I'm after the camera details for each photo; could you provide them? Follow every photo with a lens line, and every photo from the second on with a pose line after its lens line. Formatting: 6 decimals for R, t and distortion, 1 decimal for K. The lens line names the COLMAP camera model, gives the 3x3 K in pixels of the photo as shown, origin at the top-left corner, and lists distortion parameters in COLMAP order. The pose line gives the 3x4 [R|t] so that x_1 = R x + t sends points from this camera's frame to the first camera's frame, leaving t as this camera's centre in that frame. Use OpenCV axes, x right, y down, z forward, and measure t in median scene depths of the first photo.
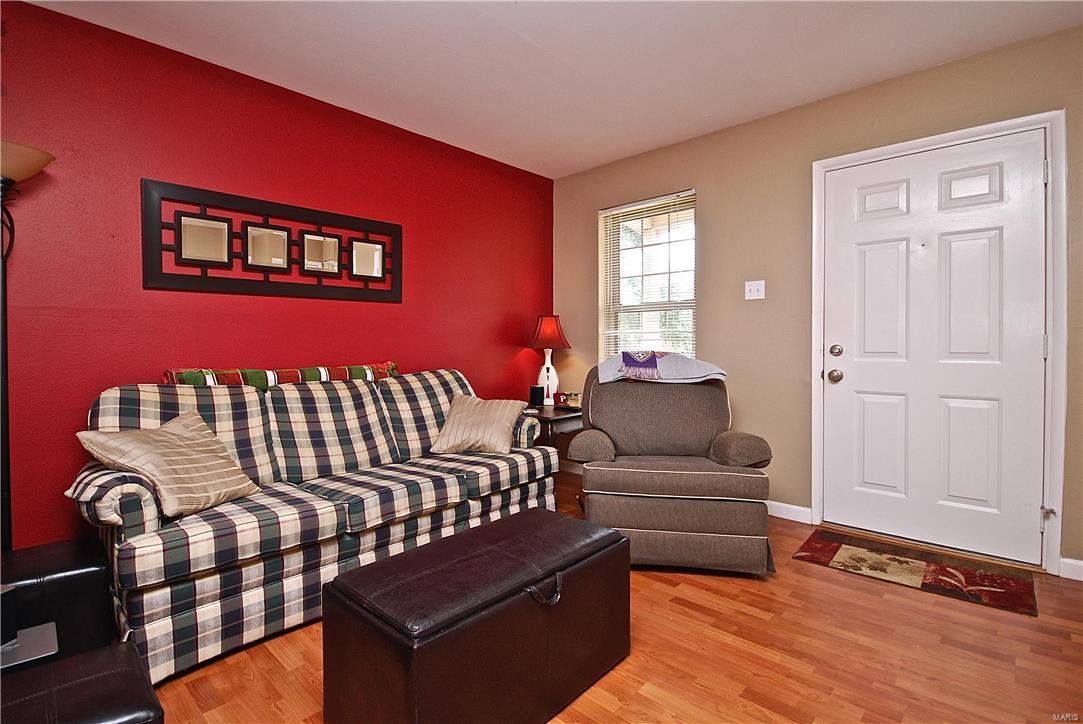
lens RADIAL K [[504.8, 0, 546.9], [0, 504.8, 351.3], [0, 0, 1]] dist [0.002246, -0.000198]
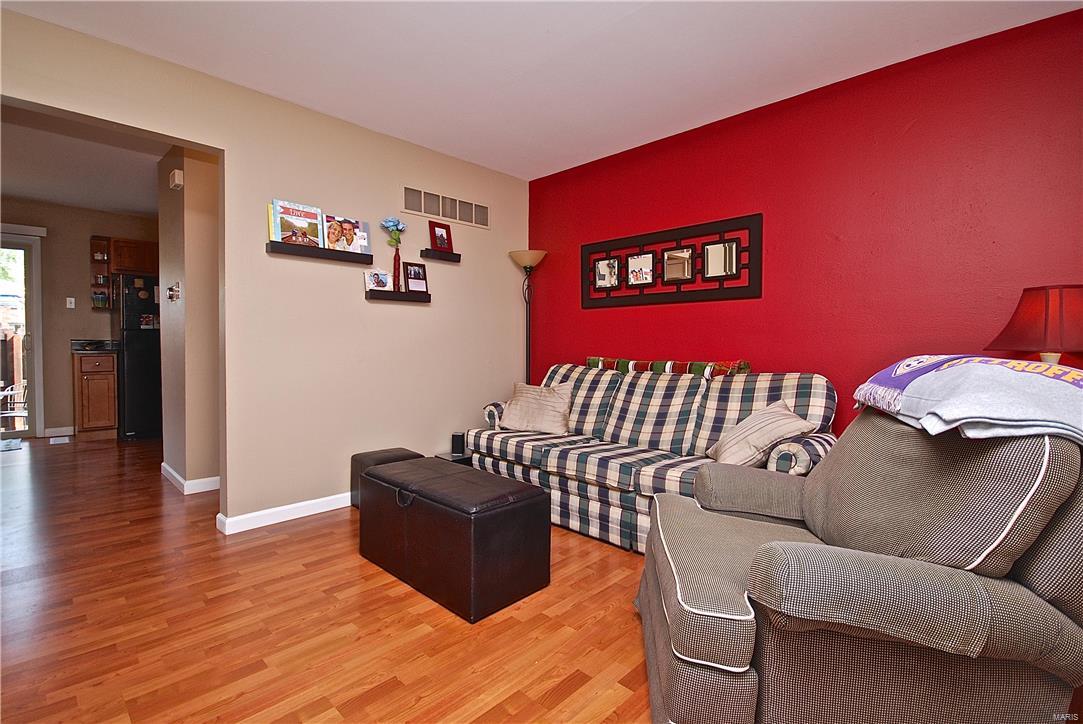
lens RADIAL K [[504.8, 0, 543.7], [0, 504.8, 366.5], [0, 0, 1]] dist [0.002246, -0.000198]
pose [[-0.017513, 0.054201, -0.998376, 0.740622], [-0.014577, 0.998410, 0.054458, -0.015404], [0.999740, 0.015507, -0.016695, 0.699020]]
